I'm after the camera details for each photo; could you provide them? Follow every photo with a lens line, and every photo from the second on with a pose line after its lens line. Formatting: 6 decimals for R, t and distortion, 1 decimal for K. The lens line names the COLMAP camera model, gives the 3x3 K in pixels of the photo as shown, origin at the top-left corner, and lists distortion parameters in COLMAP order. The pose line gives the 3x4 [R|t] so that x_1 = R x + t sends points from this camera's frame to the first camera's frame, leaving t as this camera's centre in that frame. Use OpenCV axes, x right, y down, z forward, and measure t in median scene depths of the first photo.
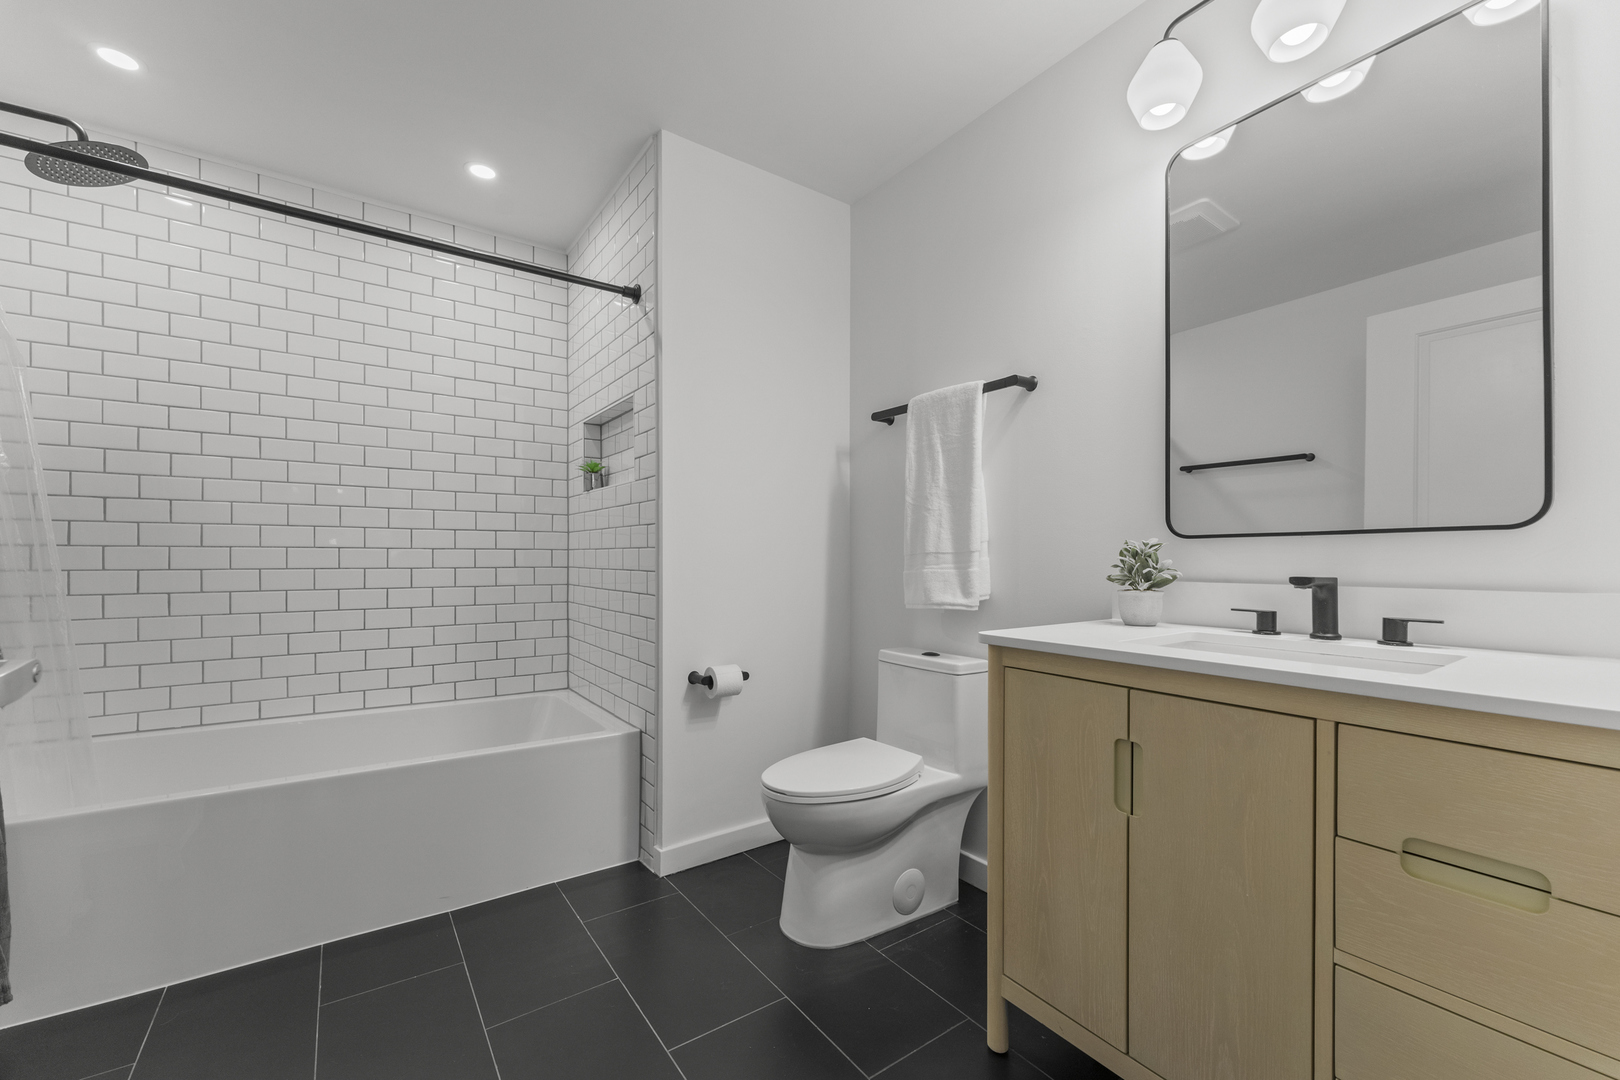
lens RADIAL K [[647.5, 0, 815.1], [0, 647.5, 550.6], [0, 0, 1]] dist [-0.001832, -0.000189]
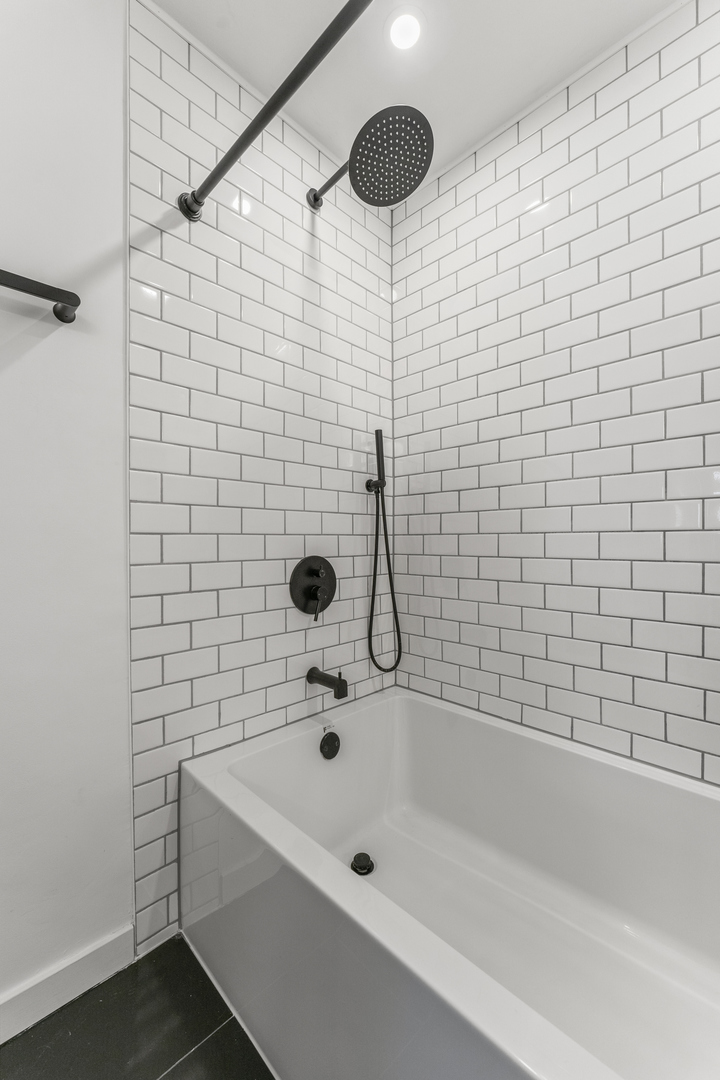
lens RADIAL K [[431.7, 0, 362.4], [0, 431.7, 543.9], [0, 0, 1]] dist [-0.001832, -0.000189]
pose [[0.165290, 0.002080, -0.986243, -0.341455], [0.009633, 0.999947, 0.003723, 0.004549], [0.986198, -0.010116, 0.165261, 0.615267]]
